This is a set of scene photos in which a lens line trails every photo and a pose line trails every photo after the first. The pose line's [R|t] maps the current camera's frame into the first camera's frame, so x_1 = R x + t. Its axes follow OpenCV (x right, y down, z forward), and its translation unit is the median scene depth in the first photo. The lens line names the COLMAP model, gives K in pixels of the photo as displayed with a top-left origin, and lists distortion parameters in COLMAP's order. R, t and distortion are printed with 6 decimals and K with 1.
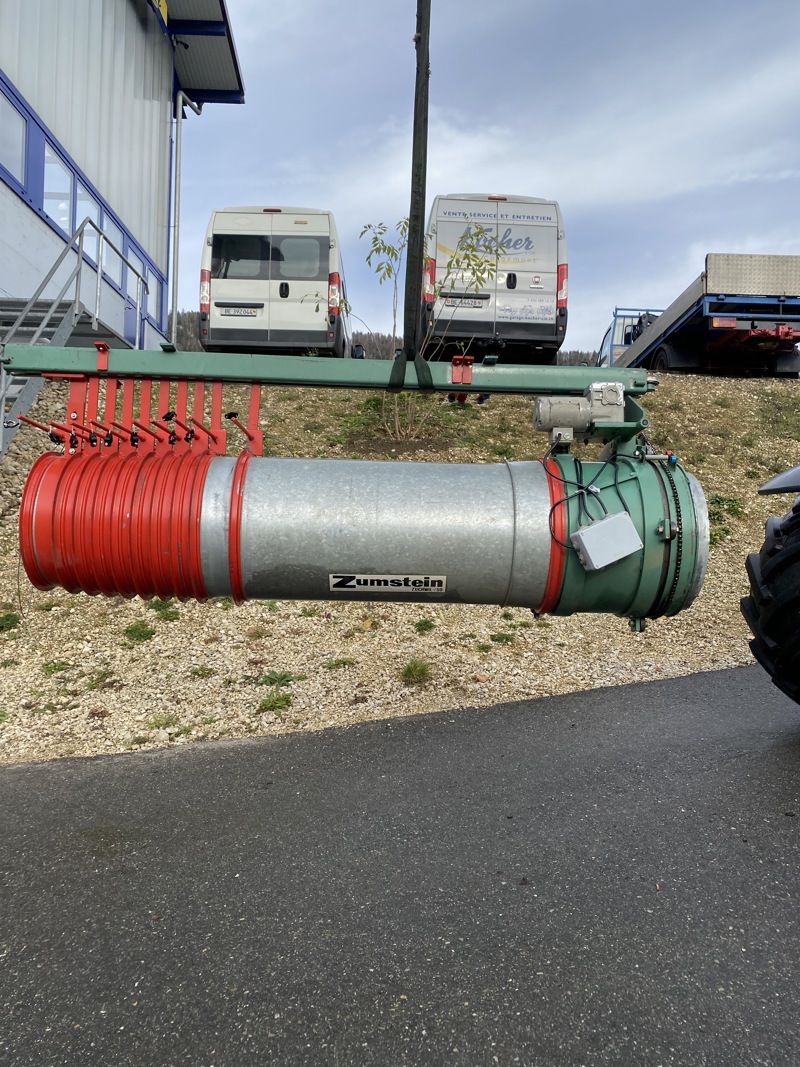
lens RADIAL K [[799.2, 0, 404.0], [0, 799.2, 534.5], [0, 0, 1]] dist [0.050089, -0.048329]
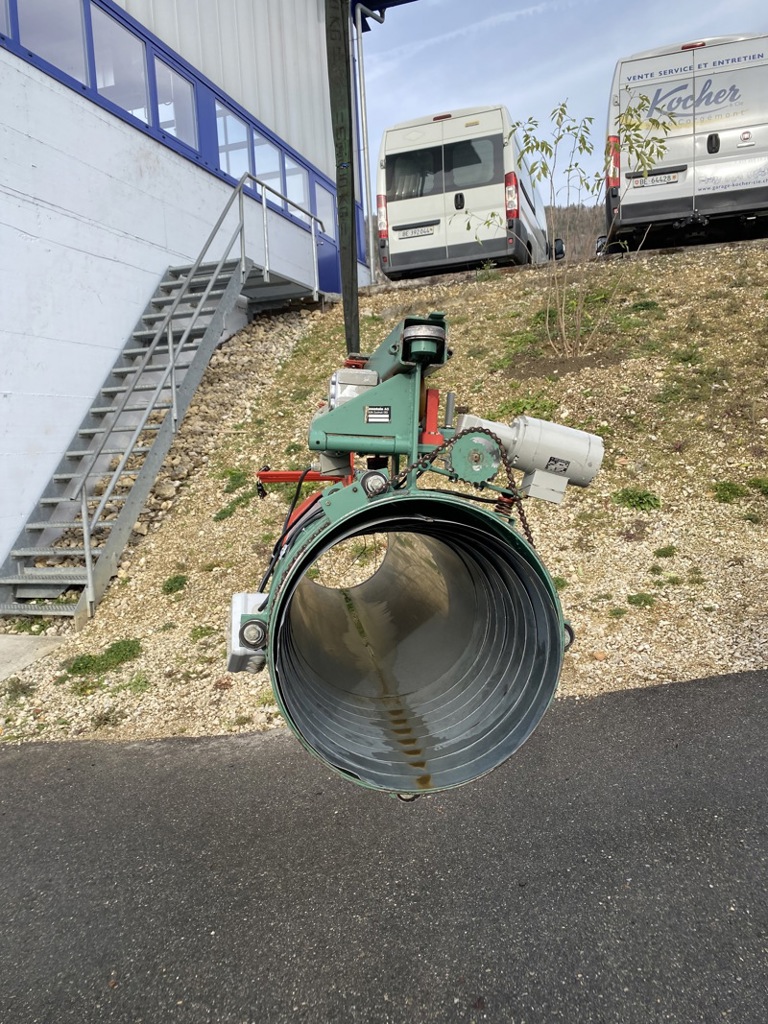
lens RADIAL K [[782.6, 0, 385.1], [0, 782.6, 523.3], [0, 0, 1]] dist [0.006144, 0.008608]
pose [[0.942550, -0.042051, -0.331407, 0.084139], [0.080970, 0.991222, 0.104516, -0.038456], [0.324103, -0.125346, 0.937681, 0.062805]]
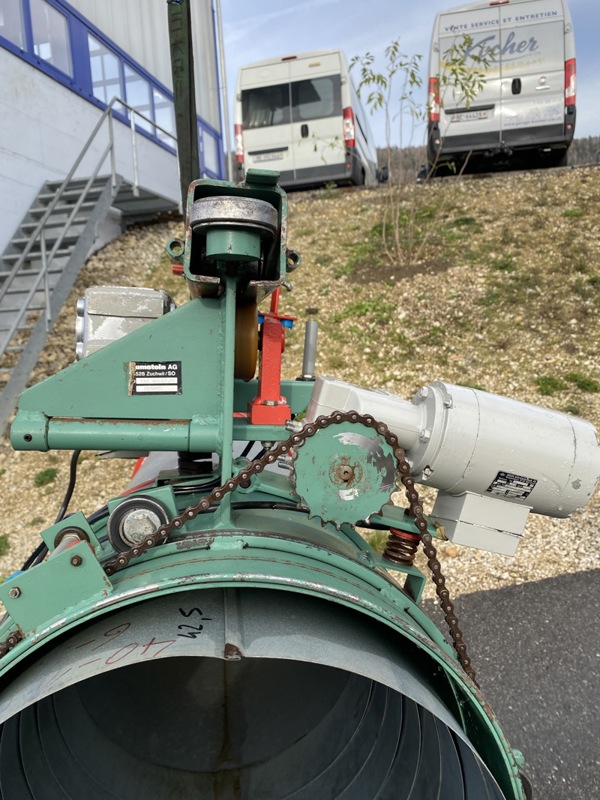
lens RADIAL K [[626.5, 0, 301.6], [0, 626.5, 401.1], [0, 0, 1]] dist [-0.002739, 0.033998]
pose [[0.967817, -0.052368, -0.246146, 0.058945], [0.083800, 0.989351, 0.119005, -0.047679], [0.237293, -0.135802, 0.961899, 0.142100]]
